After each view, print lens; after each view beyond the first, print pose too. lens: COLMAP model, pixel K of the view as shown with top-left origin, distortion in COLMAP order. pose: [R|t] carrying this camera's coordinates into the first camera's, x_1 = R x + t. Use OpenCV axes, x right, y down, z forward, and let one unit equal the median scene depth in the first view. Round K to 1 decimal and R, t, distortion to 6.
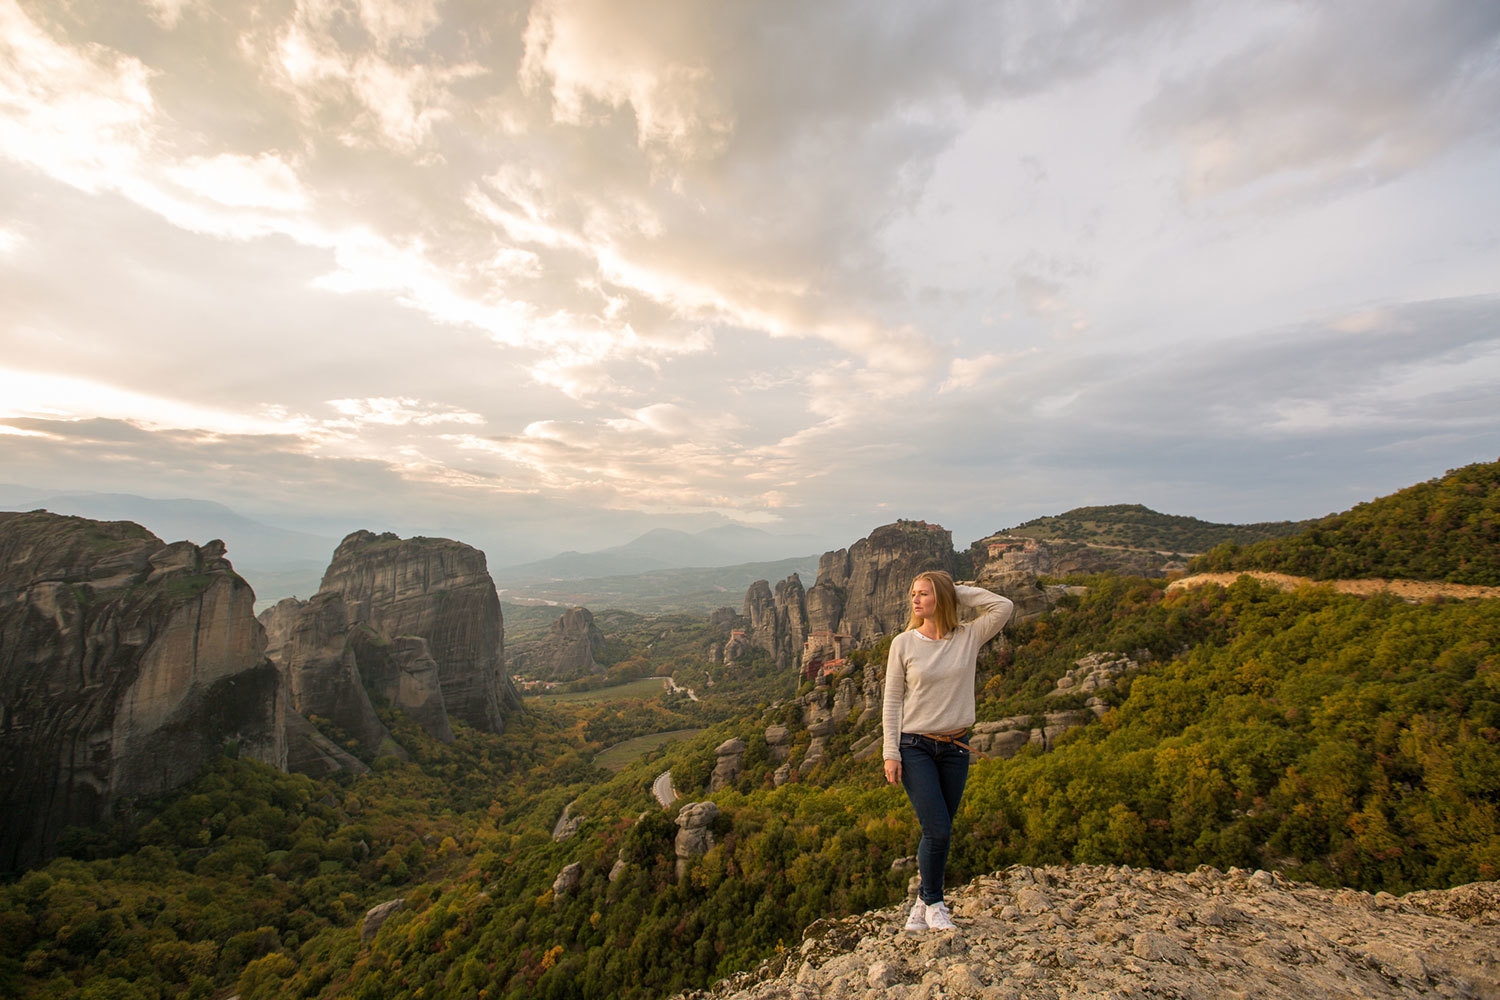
lens RADIAL K [[690.3, 0, 746.2], [0, 690.3, 491.7], [0, 0, 1]] dist [-0.048917, 0.016013]
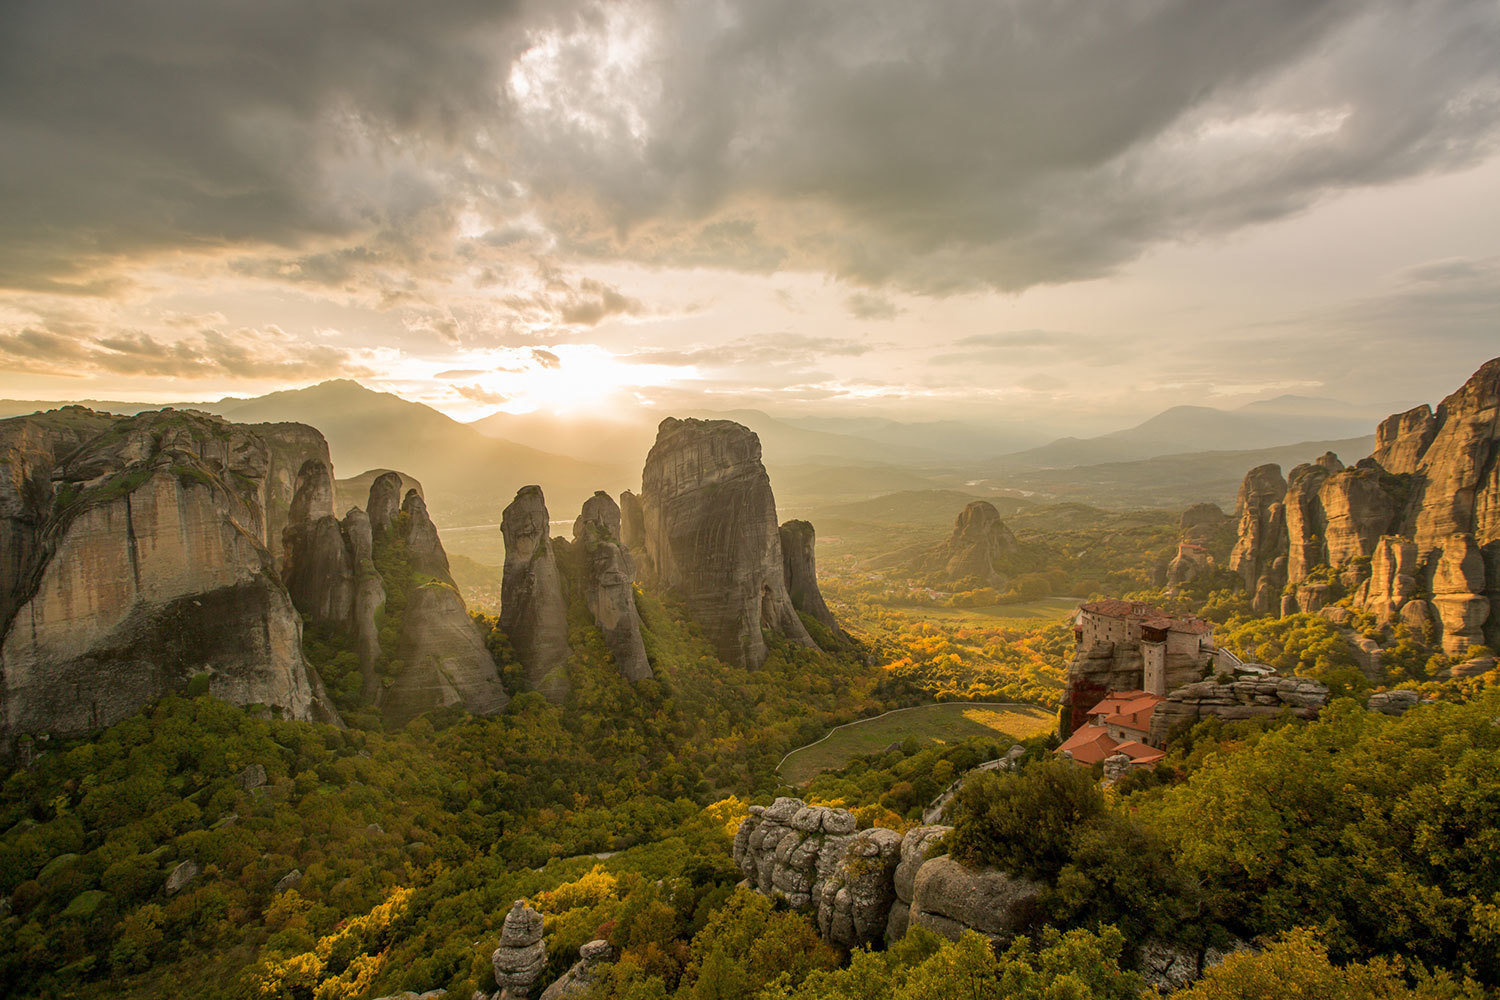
lens RADIAL K [[687.8, 0, 748.5], [0, 687.8, 492.9], [0, 0, 1]] dist [-0.052094, 0.019078]
pose [[0.761409, 0.009960, -0.648195, 0.124470], [0.094854, 0.987409, 0.126593, 0.056173], [0.641295, -0.157874, 0.750877, 0.411476]]
